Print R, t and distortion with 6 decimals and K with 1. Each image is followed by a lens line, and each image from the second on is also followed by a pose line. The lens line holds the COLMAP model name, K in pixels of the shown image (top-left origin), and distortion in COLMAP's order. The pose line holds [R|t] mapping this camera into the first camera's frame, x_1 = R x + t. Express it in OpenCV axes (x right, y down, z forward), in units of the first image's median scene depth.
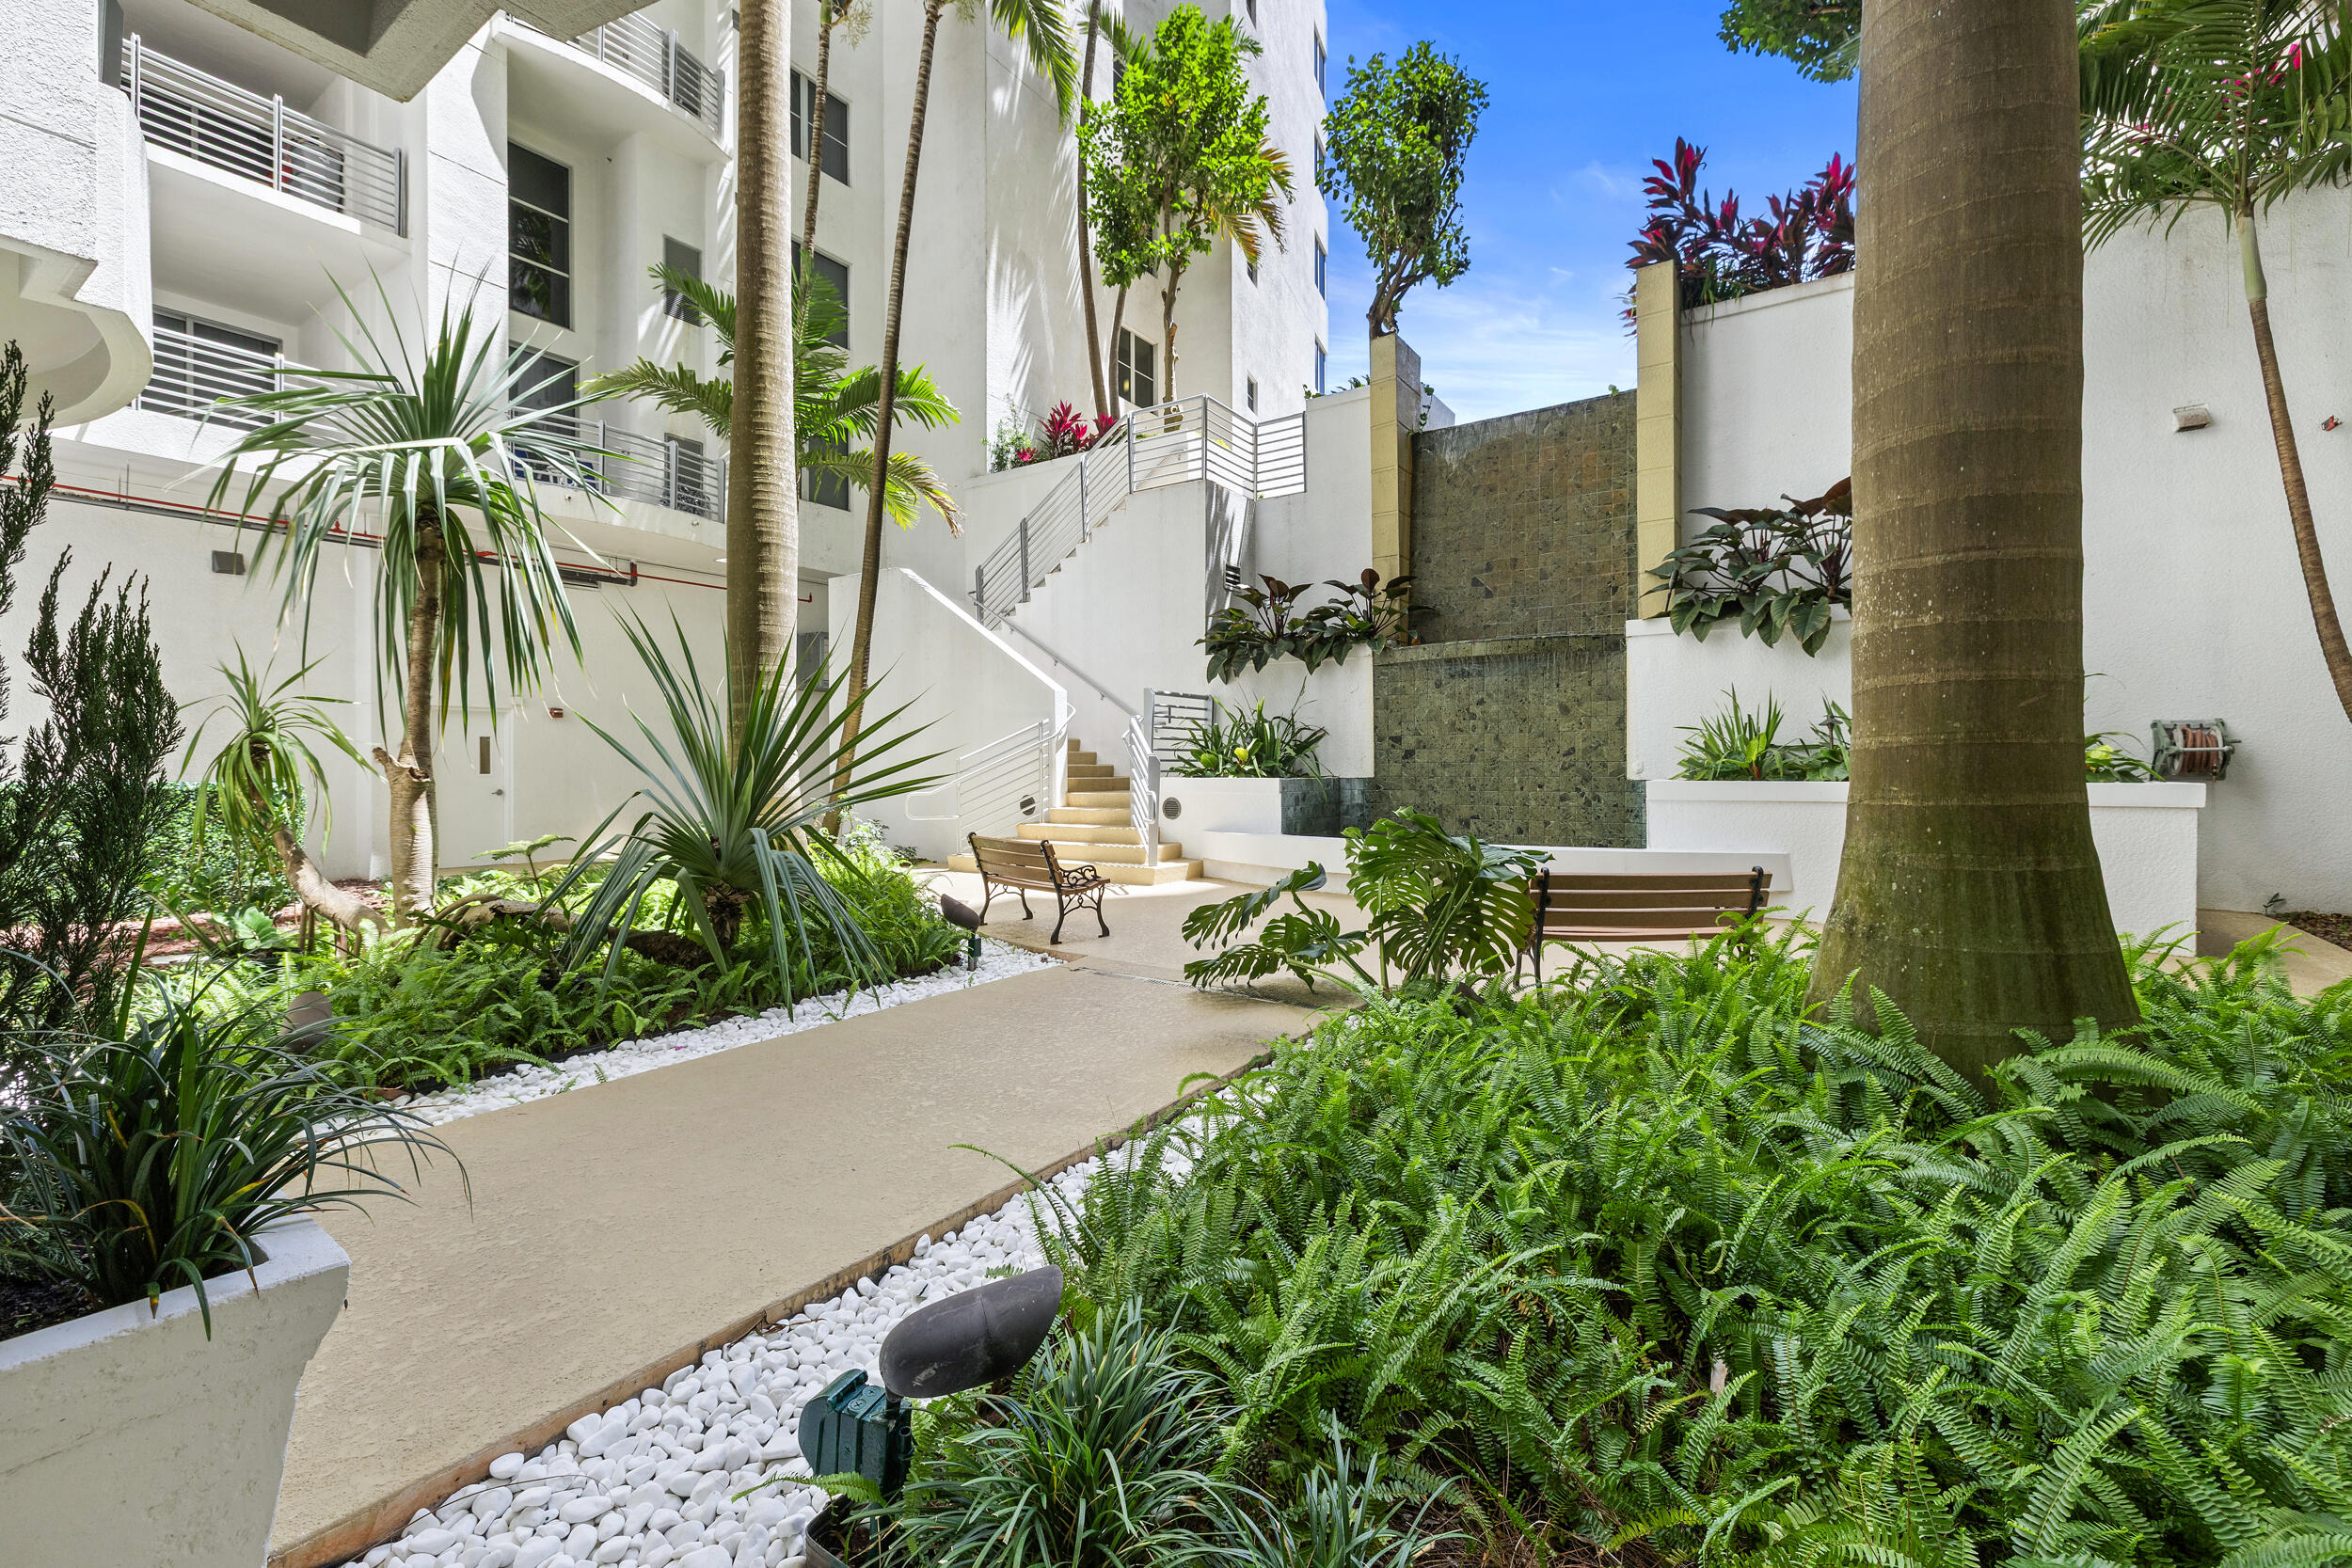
lens RADIAL K [[998.4, 0, 1178.4], [0, 998.4, 781.3], [0, 0, 1]] dist [0.002850, 0.000982]
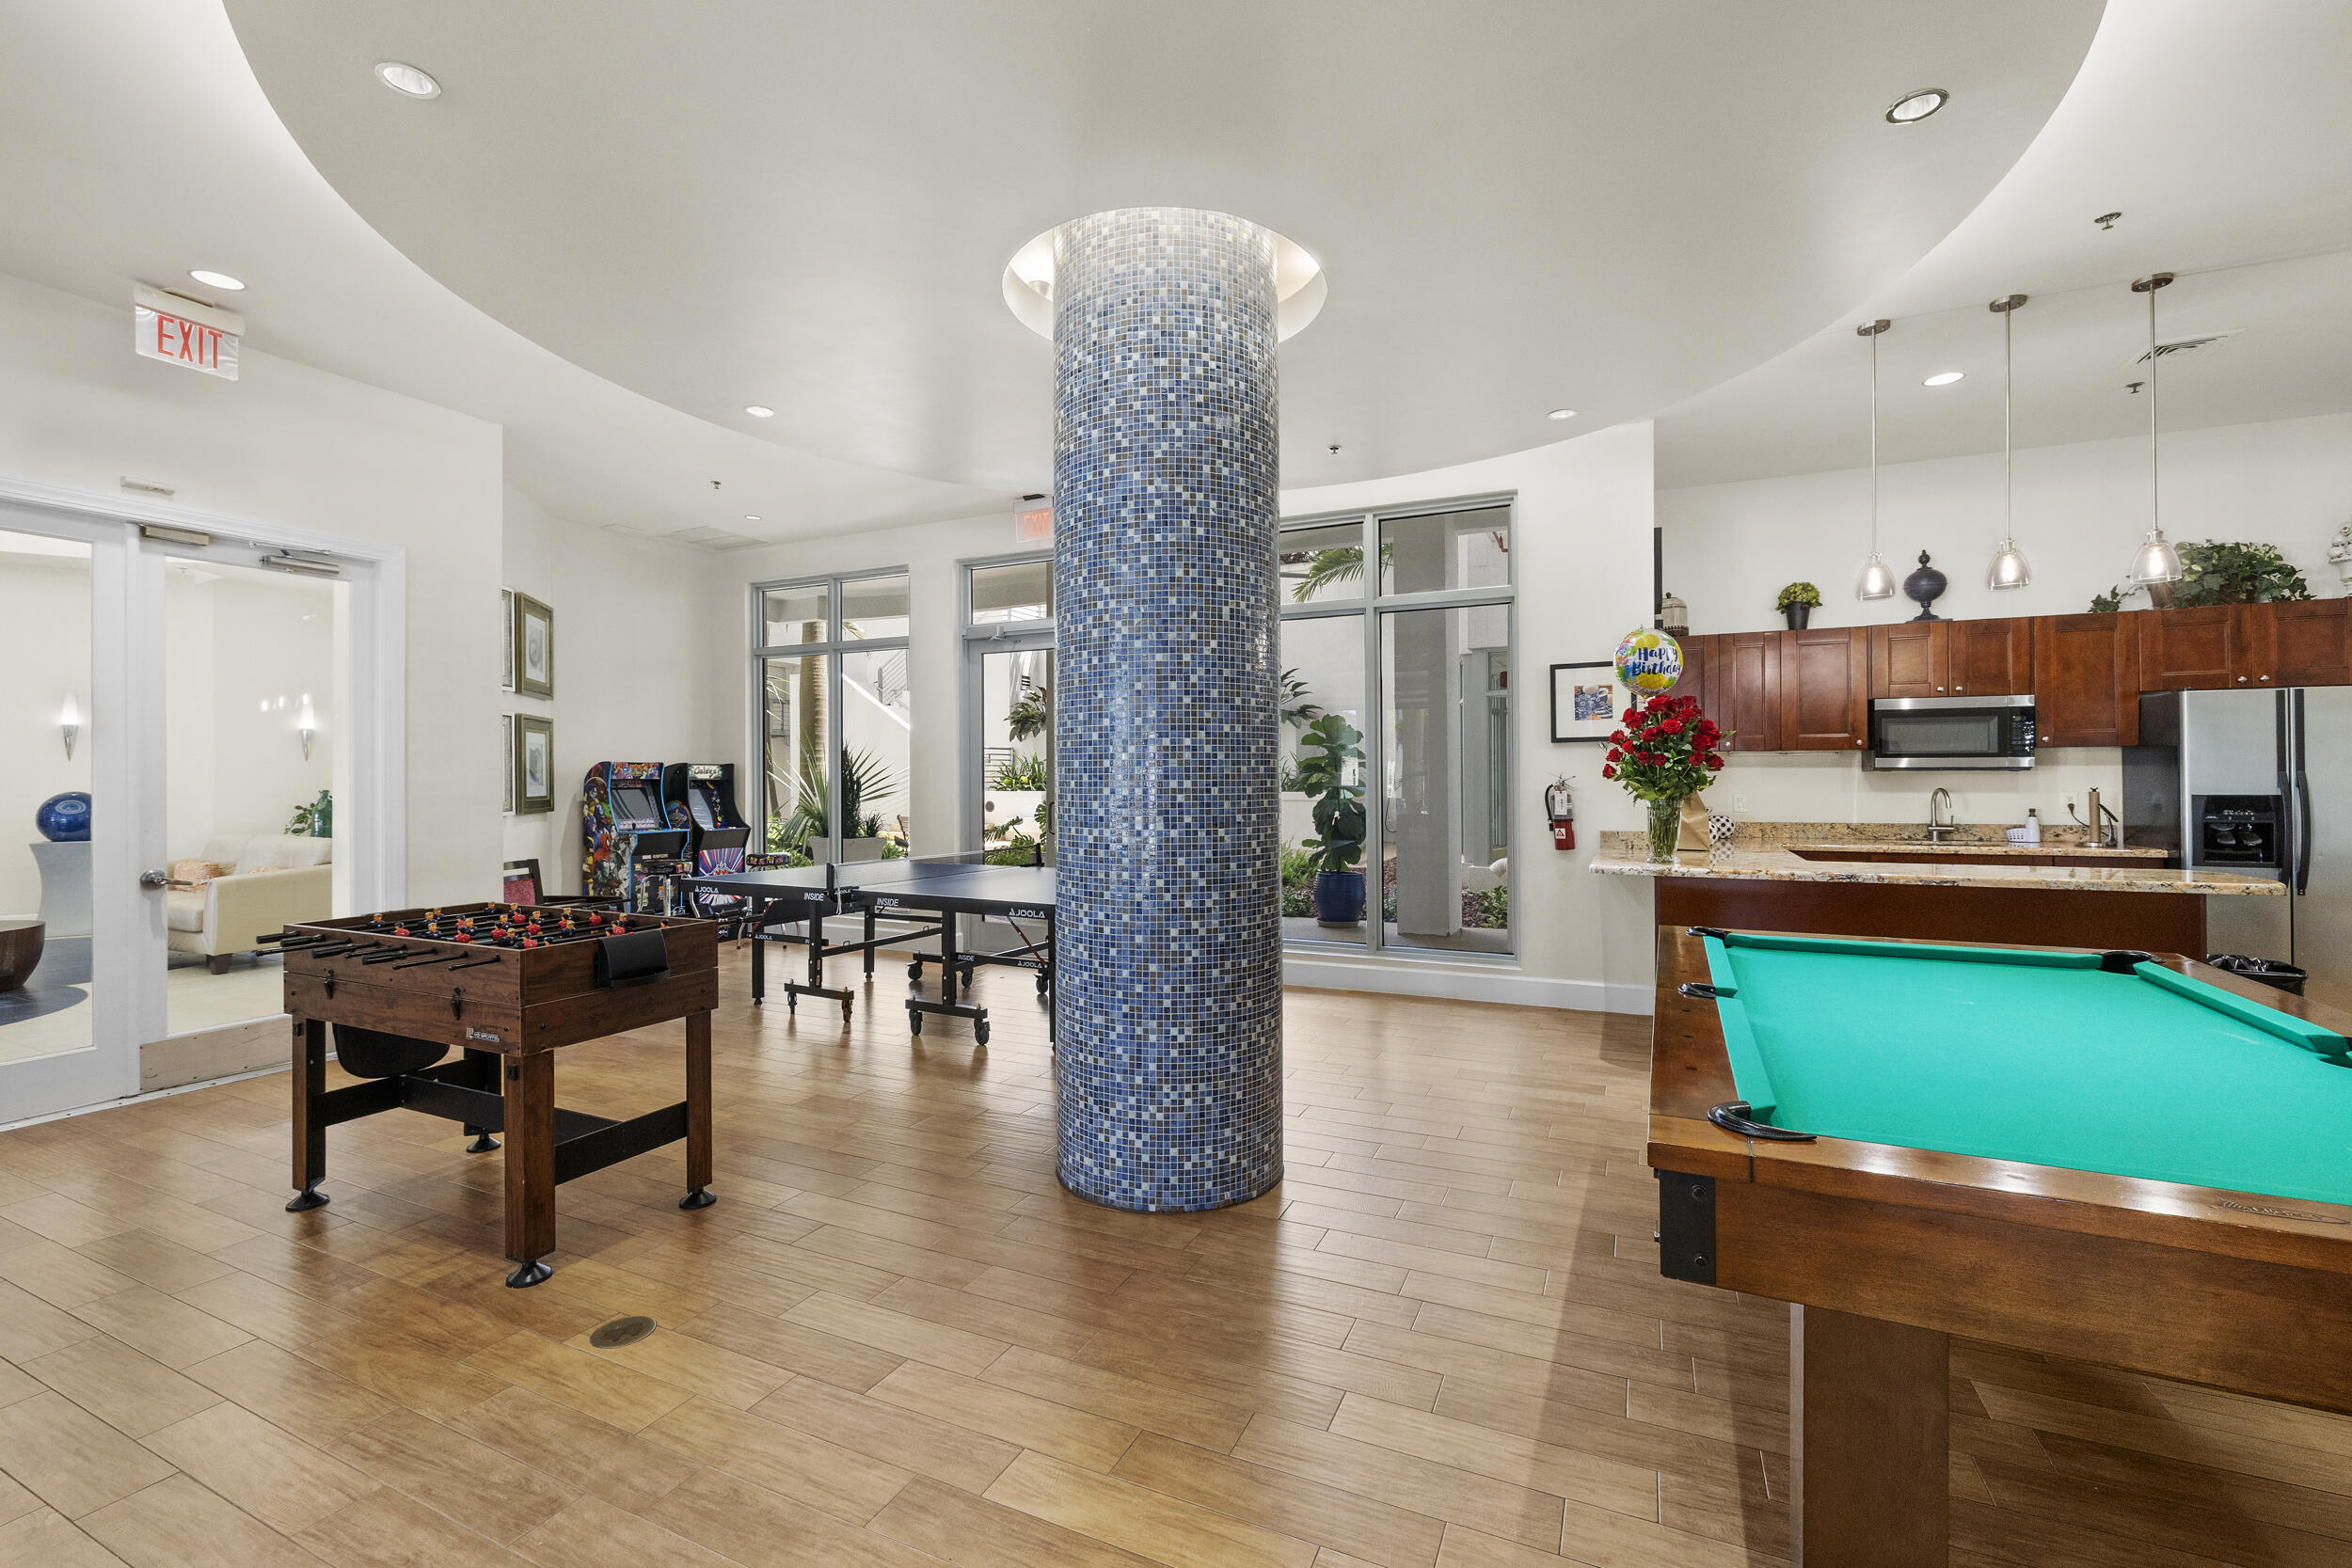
lens RADIAL K [[998.4, 0, 1183.6], [0, 998.4, 781.6], [0, 0, 1]] dist [0.002850, 0.000982]
pose [[0.987898, 0.001808, 0.155093, 0.066088], [-0.000311, 0.999953, -0.009676, -0.003381], [-0.155103, 0.009511, 0.987852, -1.020770]]
